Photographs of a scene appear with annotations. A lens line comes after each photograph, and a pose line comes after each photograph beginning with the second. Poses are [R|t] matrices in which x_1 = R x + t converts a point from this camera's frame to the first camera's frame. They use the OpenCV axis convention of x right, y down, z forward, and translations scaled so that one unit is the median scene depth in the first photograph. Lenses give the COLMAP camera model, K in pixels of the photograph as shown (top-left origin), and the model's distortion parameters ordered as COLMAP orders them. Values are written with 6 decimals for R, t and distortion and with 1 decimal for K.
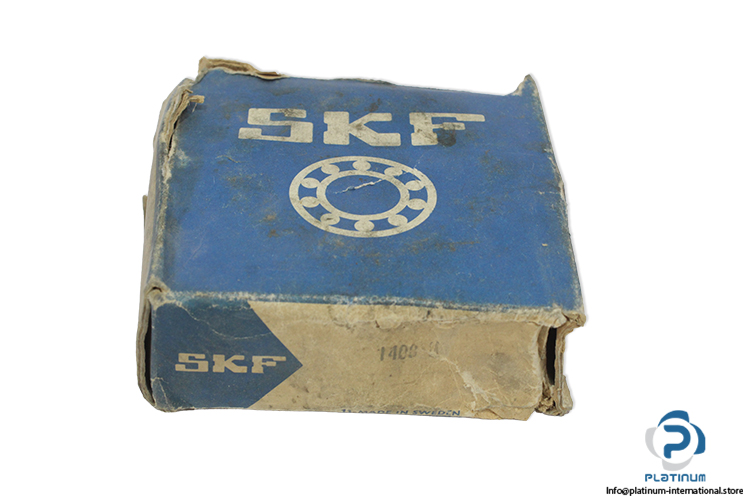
lens RADIAL K [[1249.0, 0, 375.3], [0, 1249.0, 250.2], [0, 0, 1]] dist [0.003429, 0.000000]
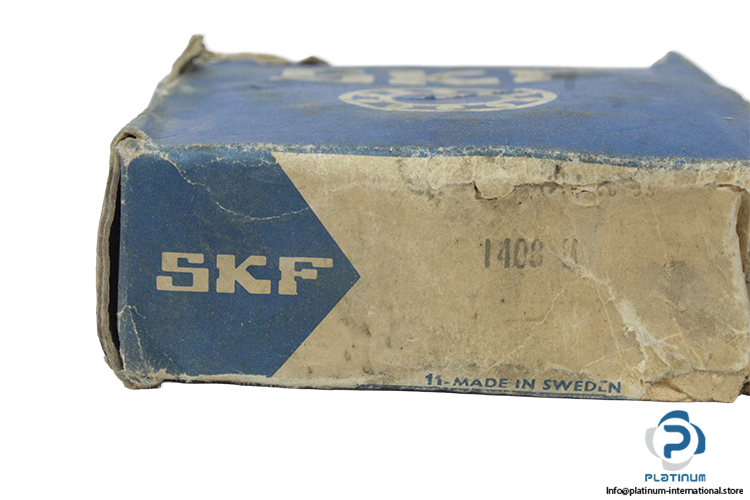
lens RADIAL K [[1448.1, 0, 374.5], [0, 1448.1, 249.9], [0, 0, 1]] dist [0.018805, 0.000000]
pose [[0.997668, -0.044634, -0.051641, -0.013208], [0.017642, 0.899482, -0.436602, 0.396775], [0.065937, 0.434673, 0.898171, 0.349188]]
